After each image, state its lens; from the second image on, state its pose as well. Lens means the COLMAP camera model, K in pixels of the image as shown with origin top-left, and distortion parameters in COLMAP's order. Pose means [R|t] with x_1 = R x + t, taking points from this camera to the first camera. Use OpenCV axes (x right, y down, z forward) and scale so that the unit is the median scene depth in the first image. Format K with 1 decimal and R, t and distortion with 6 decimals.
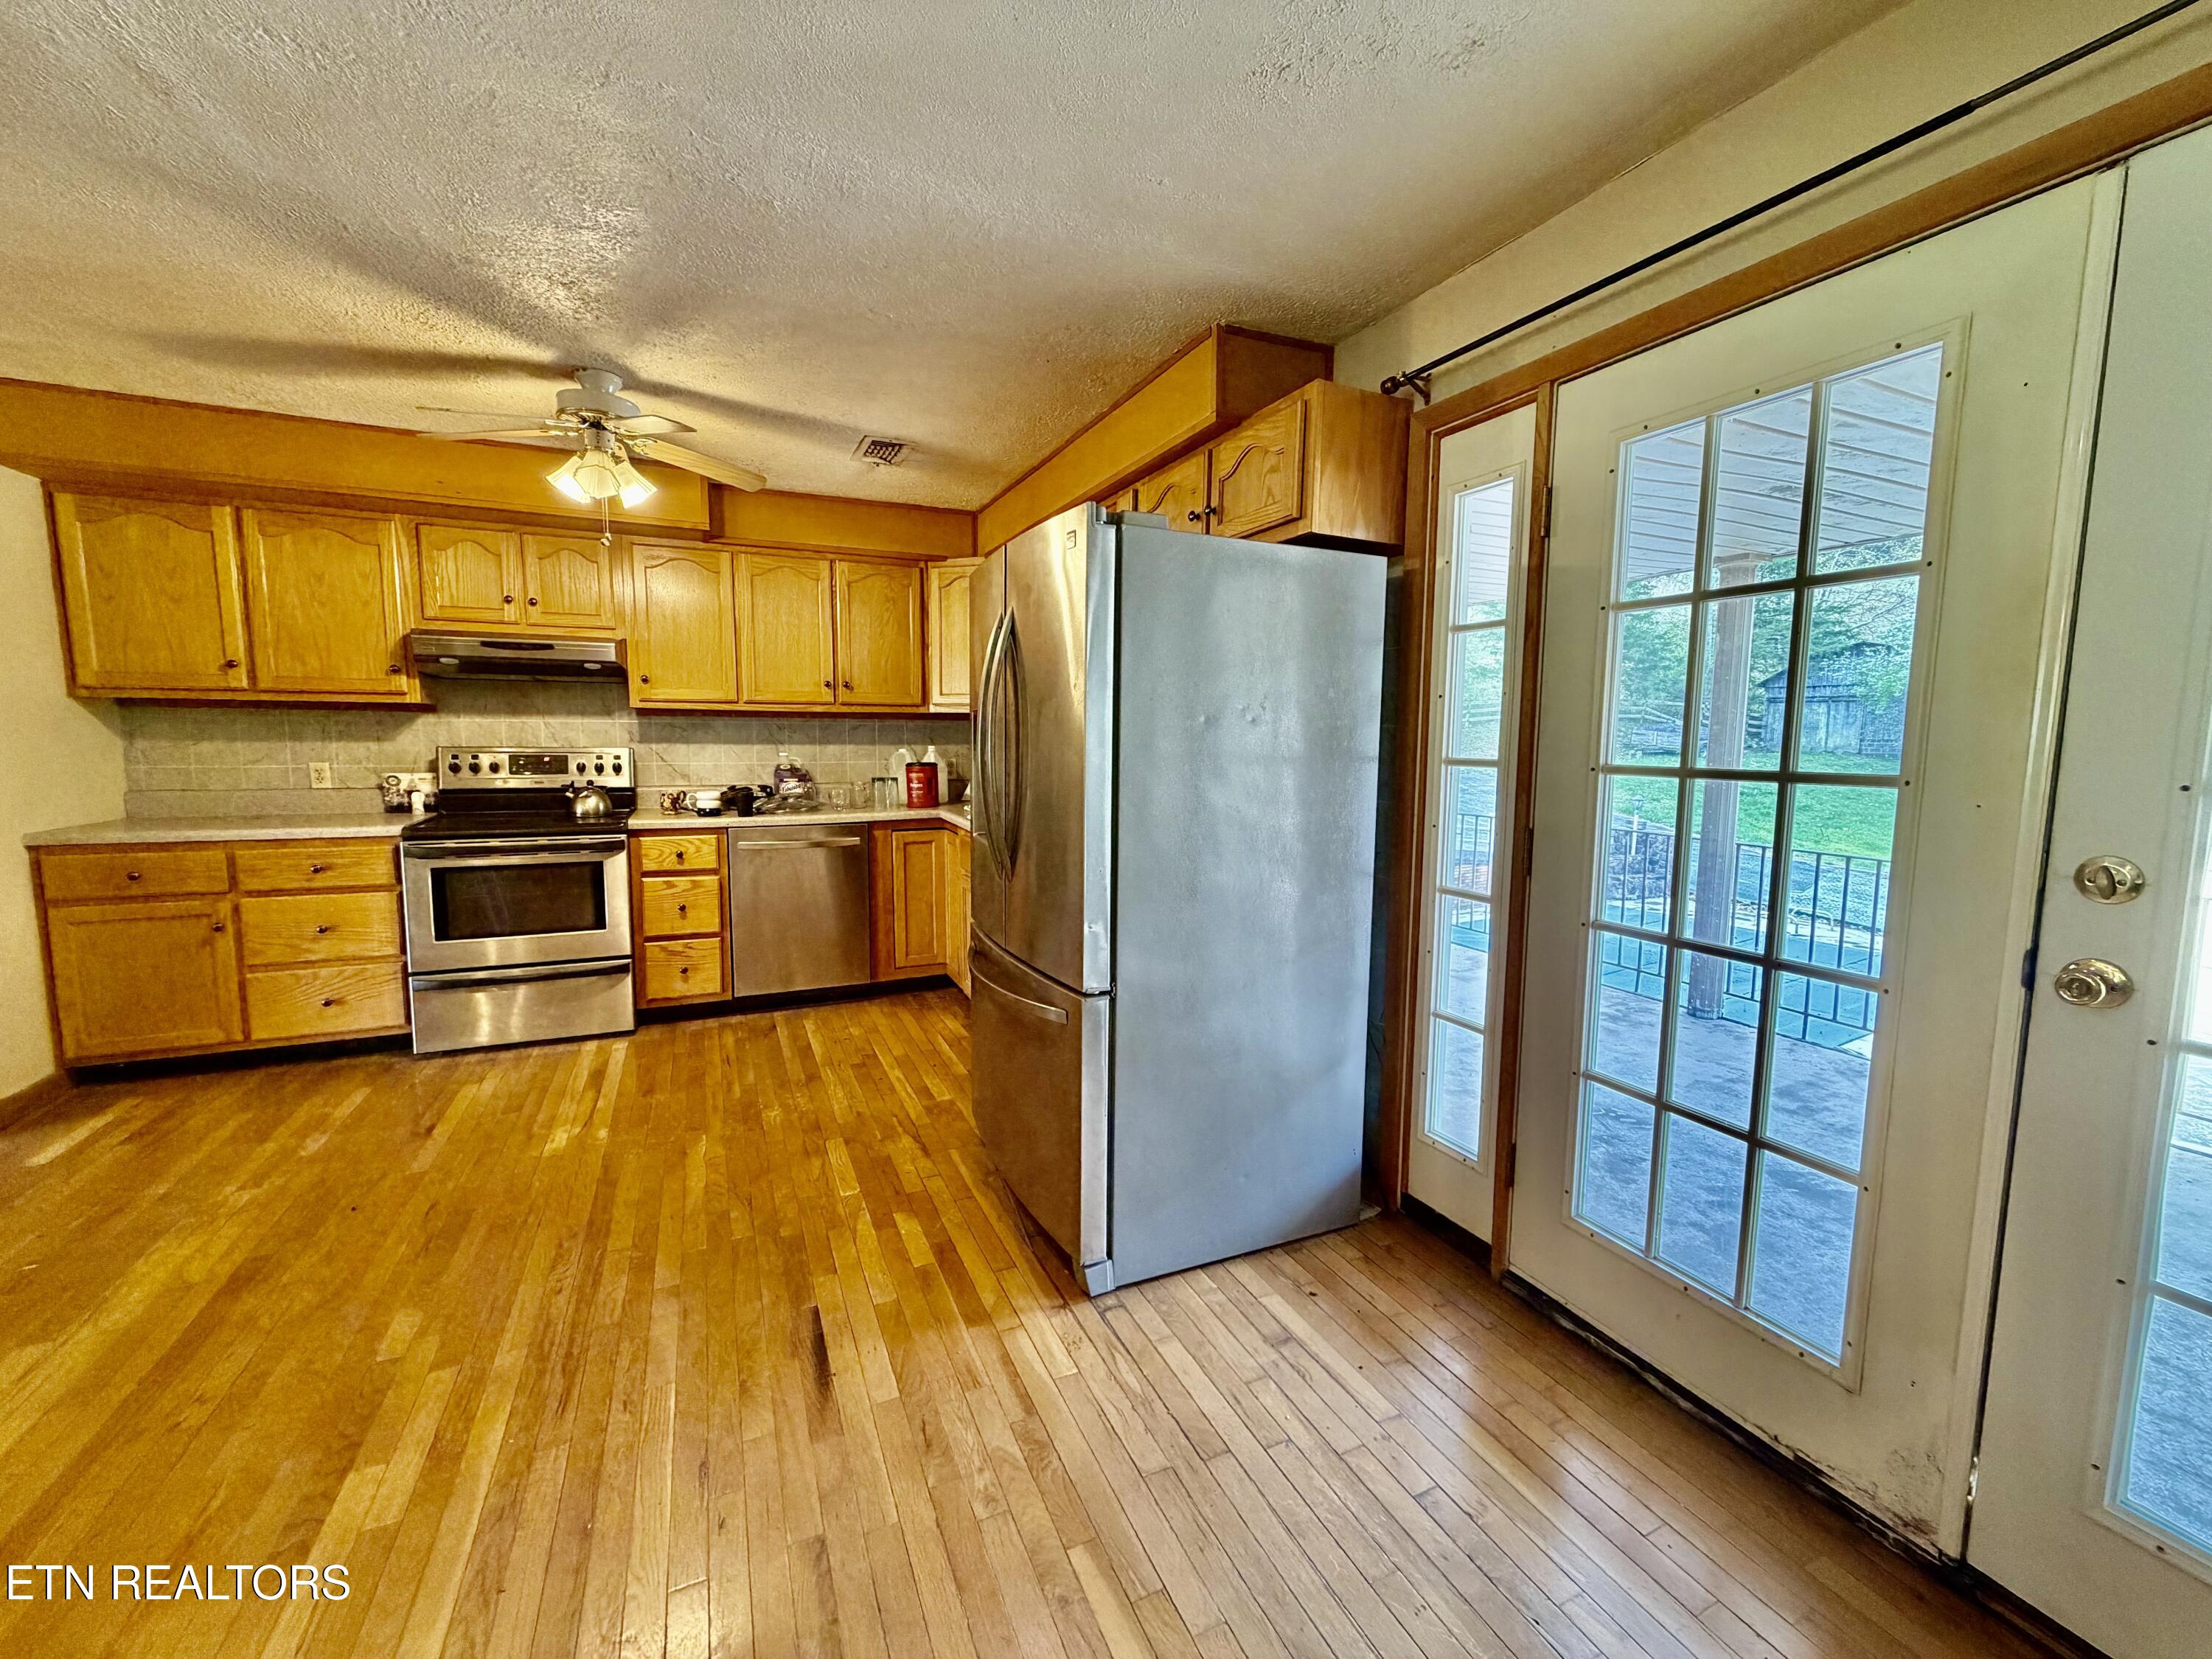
lens RADIAL K [[876.7, 0, 1102.2], [0, 876.7, 828.3], [0, 0, 1]] dist [0.000623, -0.000222]
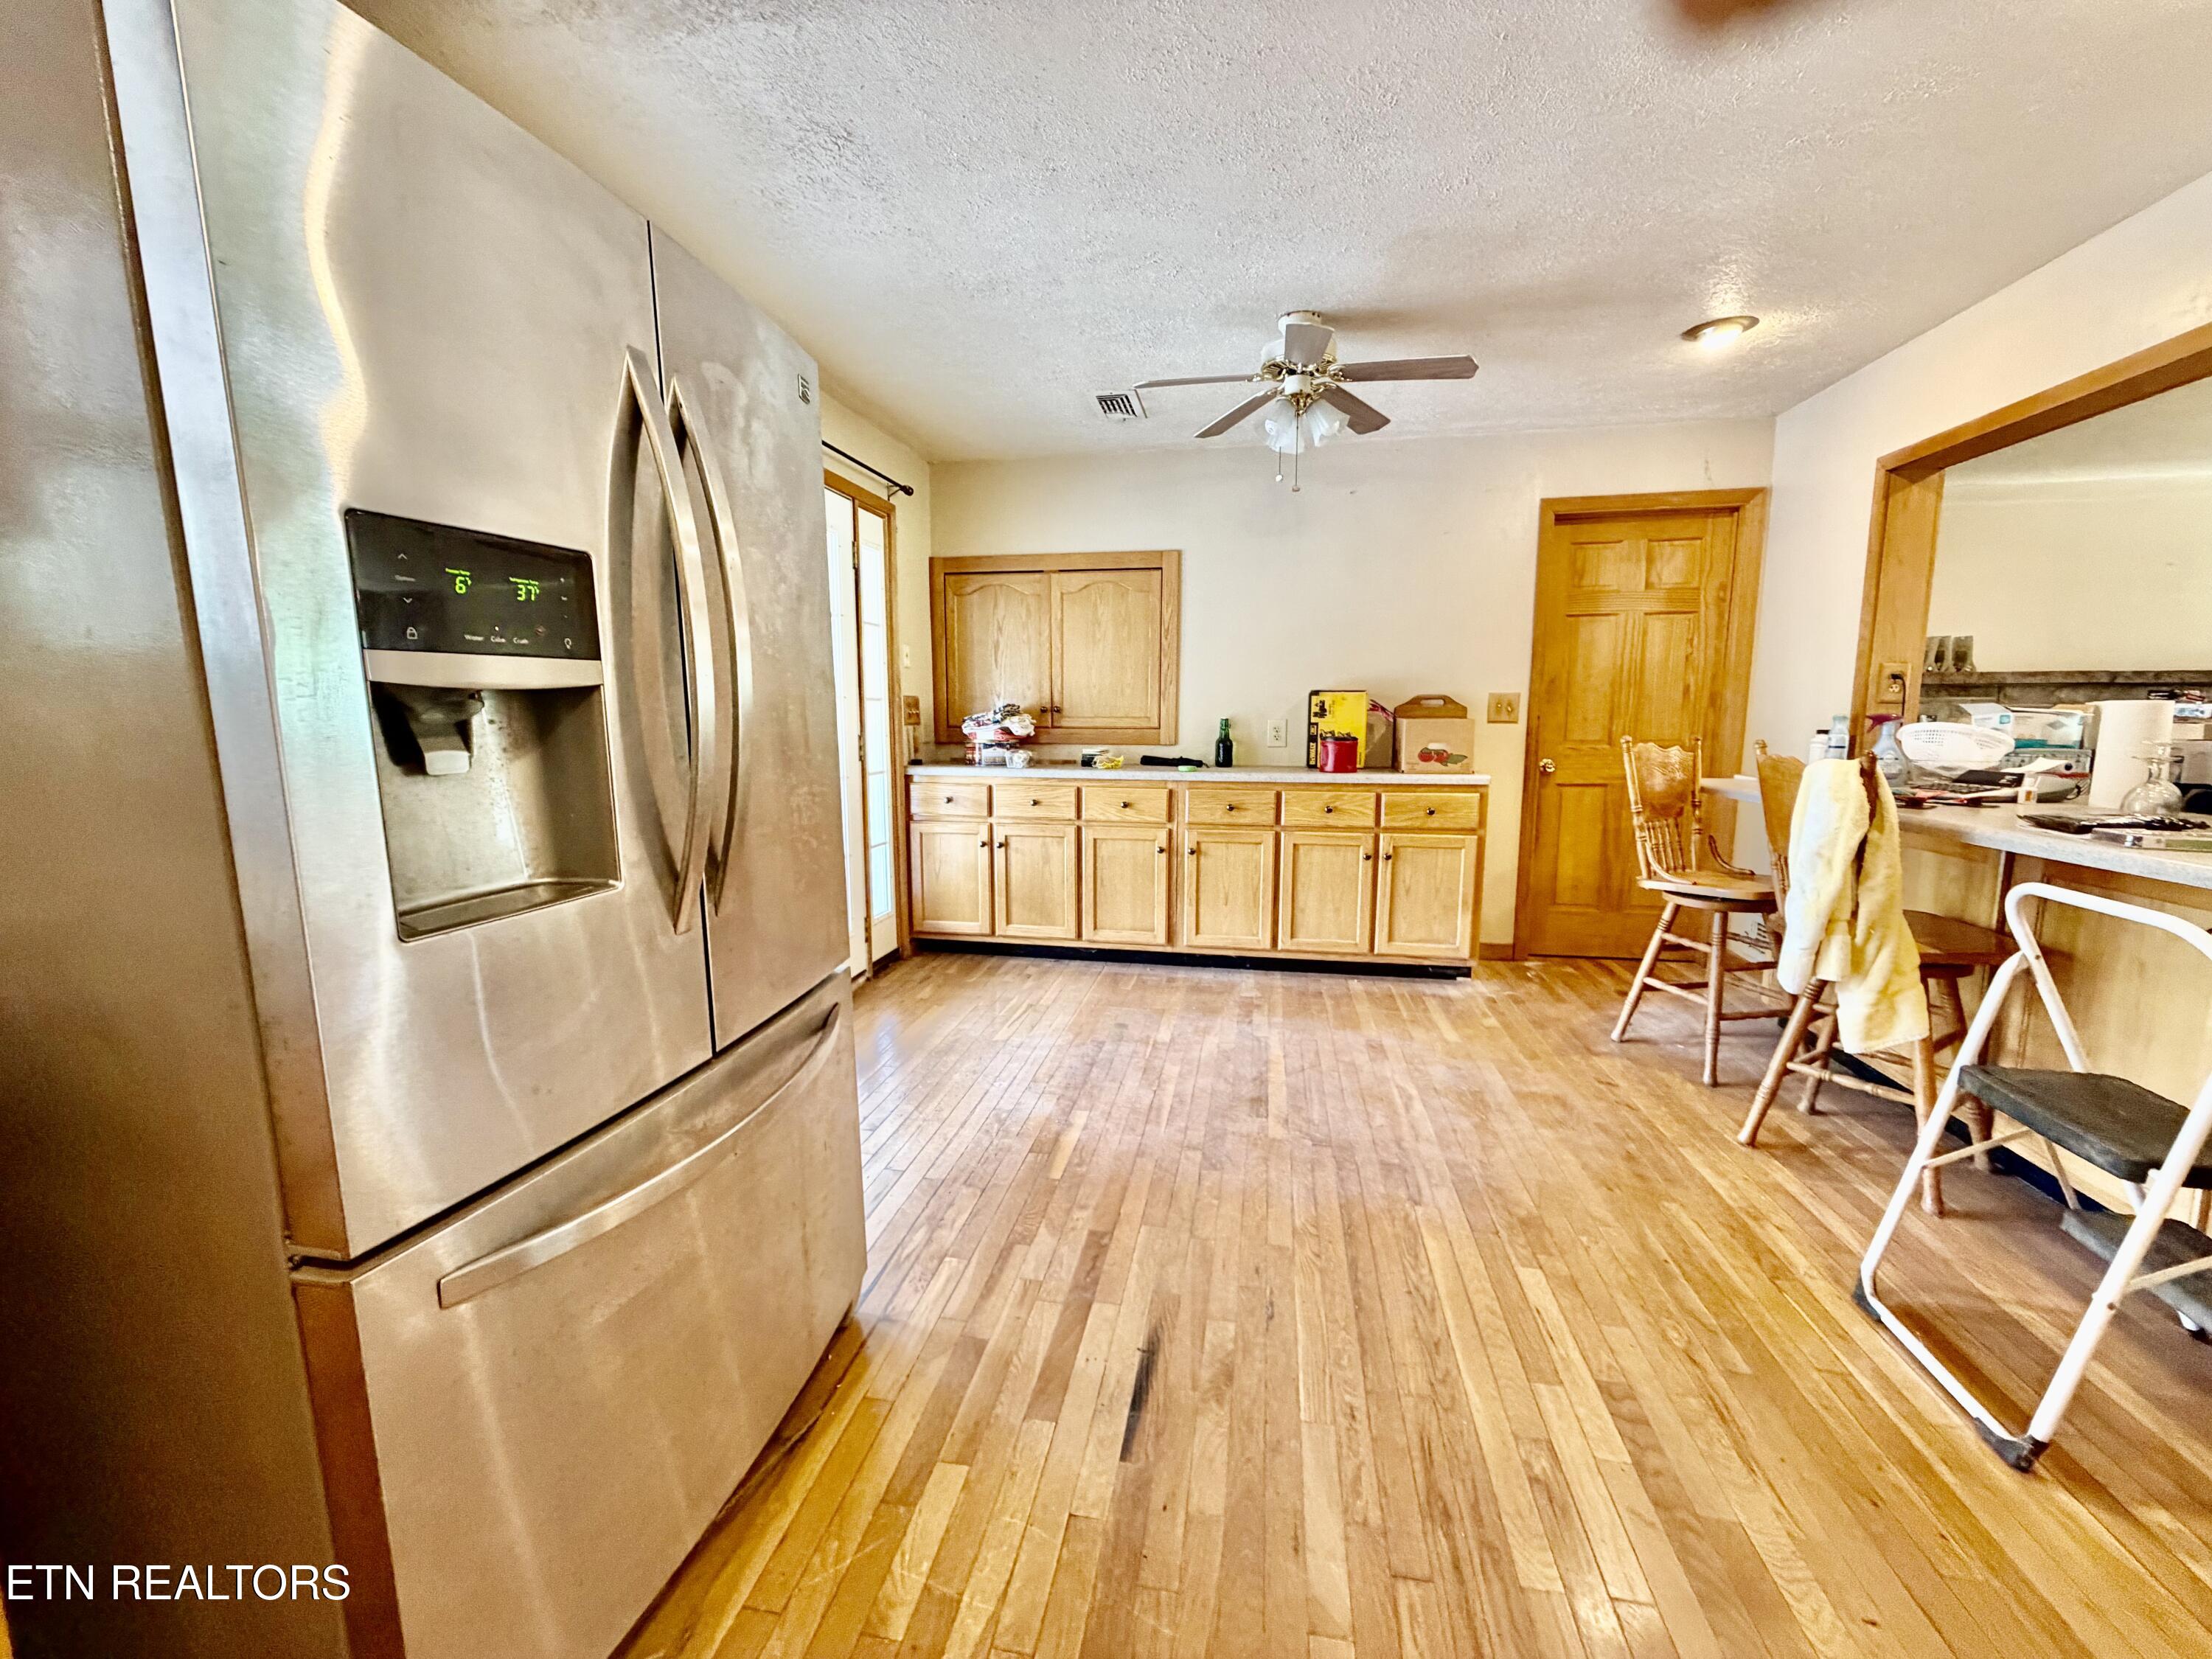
lens RADIAL K [[877.2, 0, 1101.9], [0, 877.2, 827.6], [0, 0, 1]] dist [0.000204, -0.000010]
pose [[-0.816268, -0.085874, 0.571255, -0.528882], [0.061038, 0.970533, 0.233111, -0.088204], [-0.574440, 0.225149, -0.786973, 1.141956]]
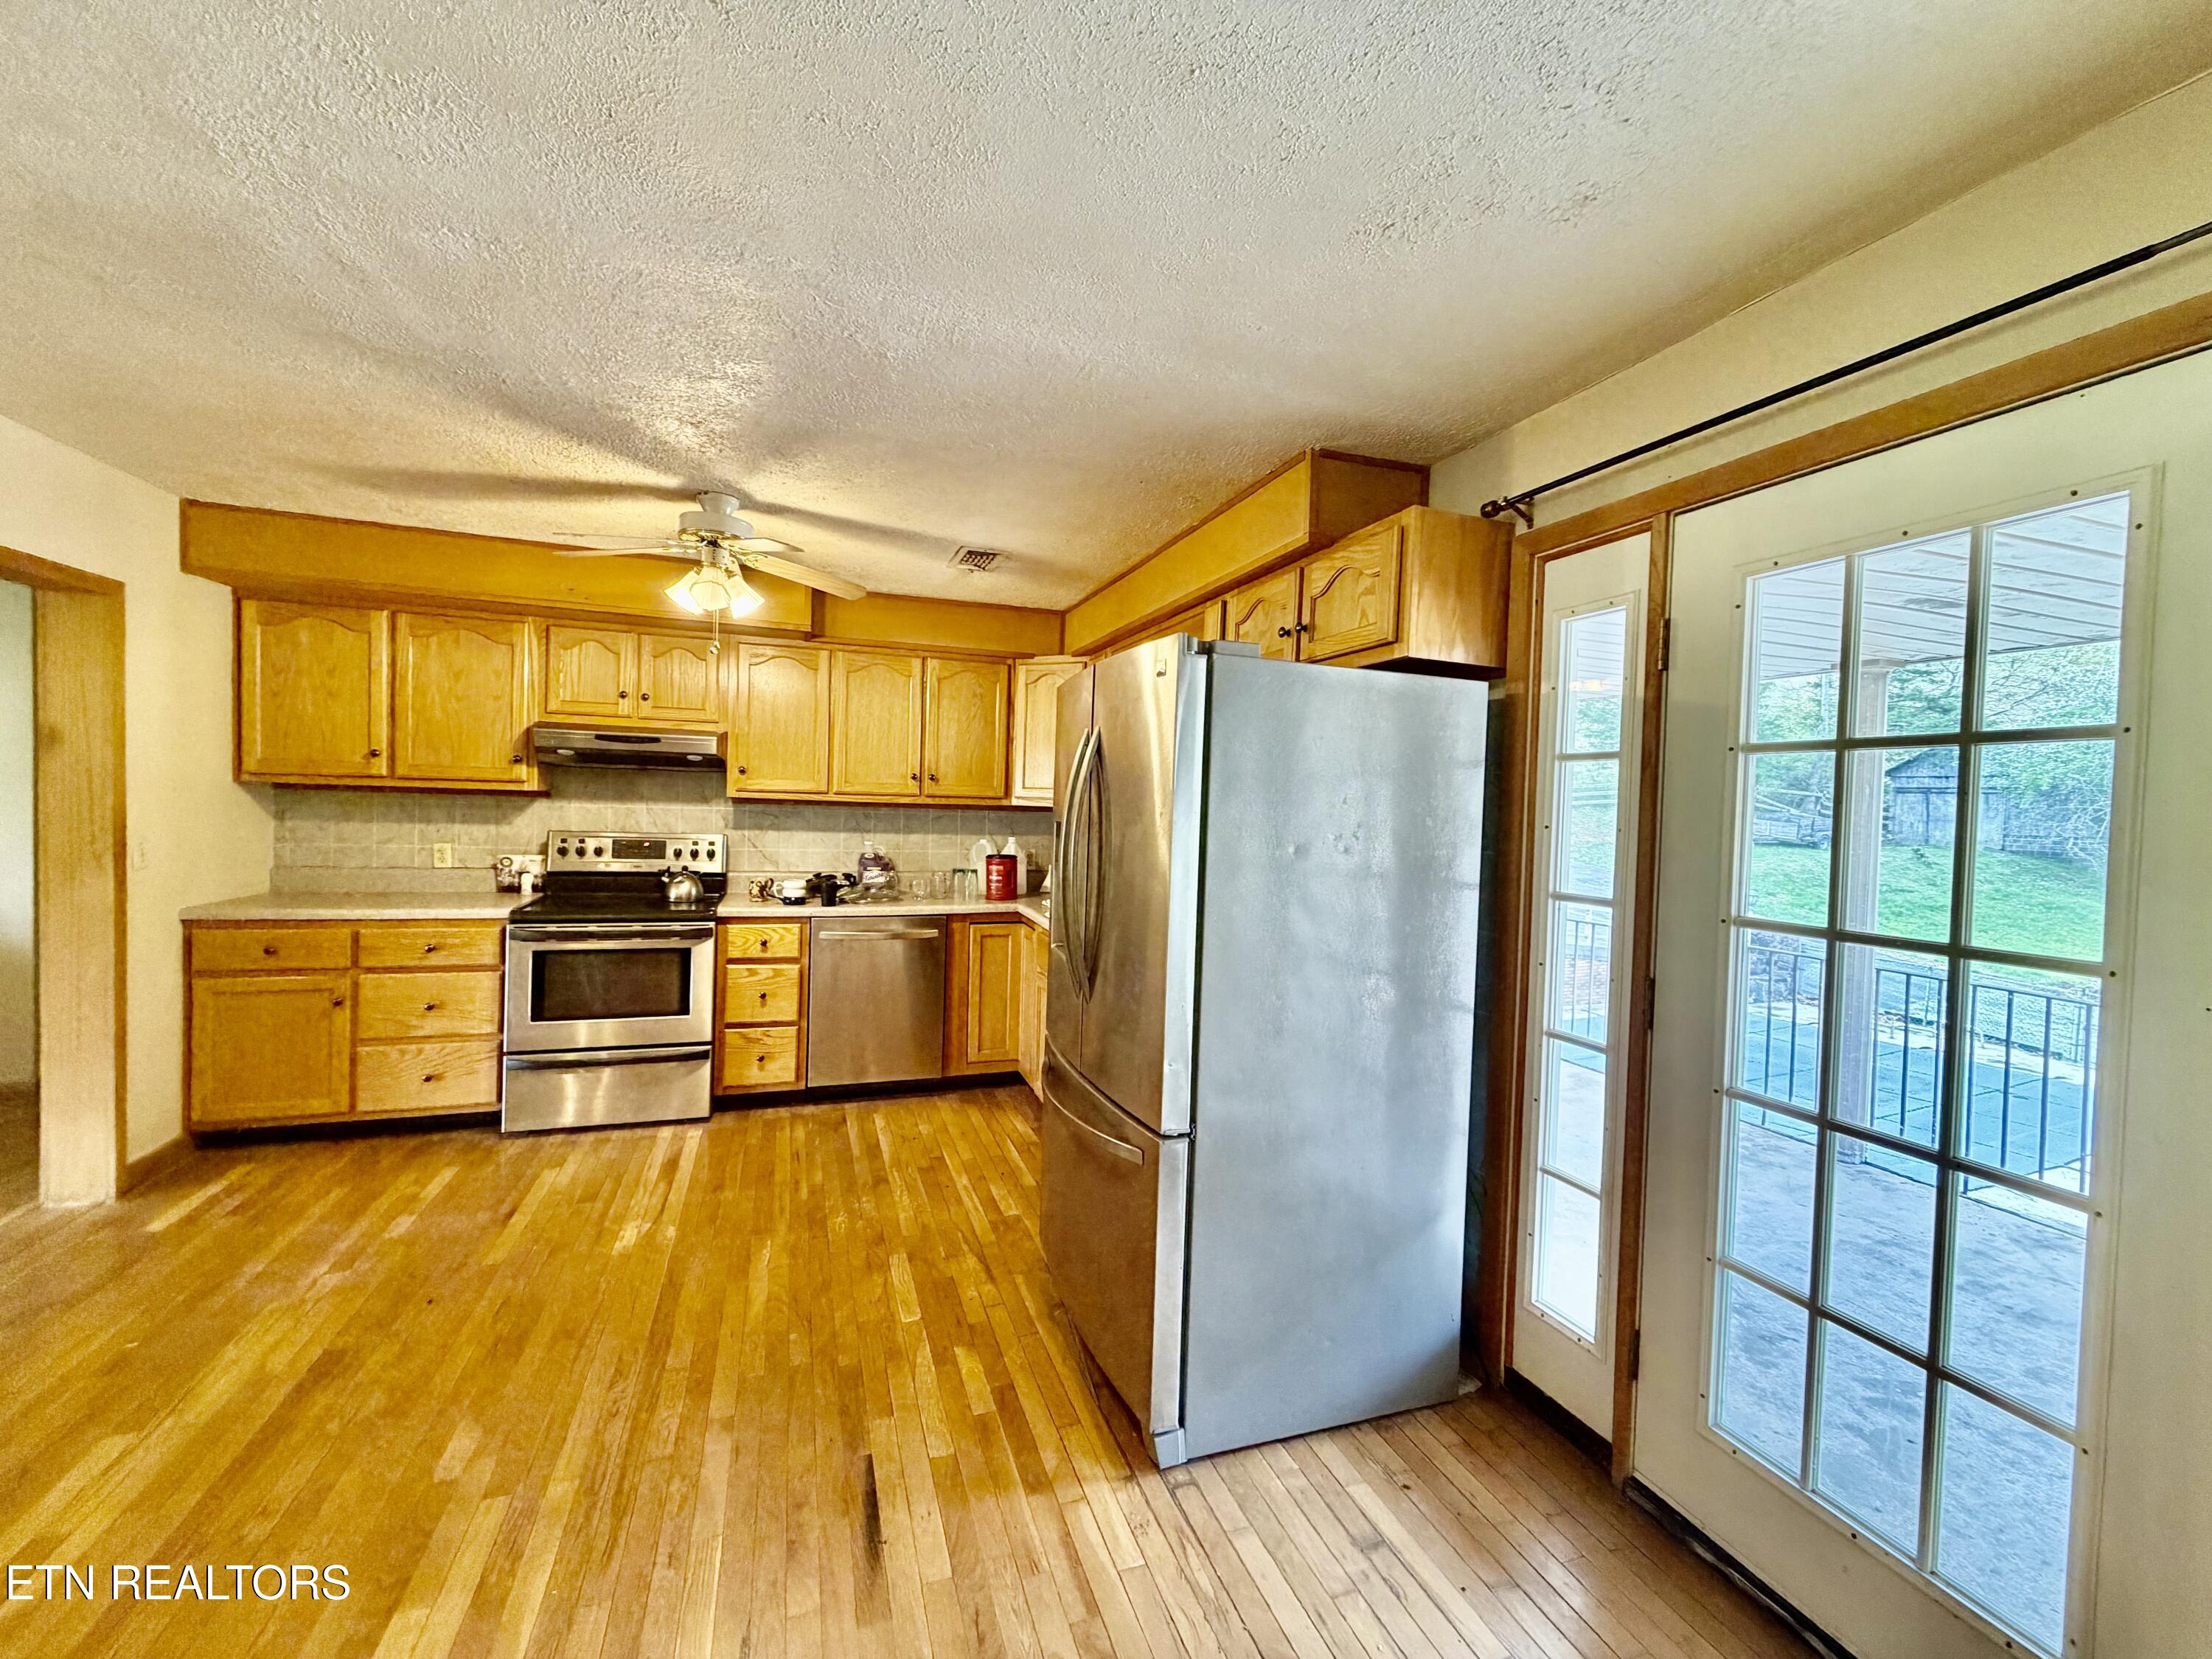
lens RADIAL K [[877.2, 0, 1101.9], [0, 877.2, 827.6], [0, 0, 1]] dist [0.000204, -0.000010]
pose [[0.995861, 0.025310, -0.087294, -0.008225], [-0.032374, 0.996231, -0.080471, -0.049653], [0.084929, 0.082964, 0.992927, 0.016528]]
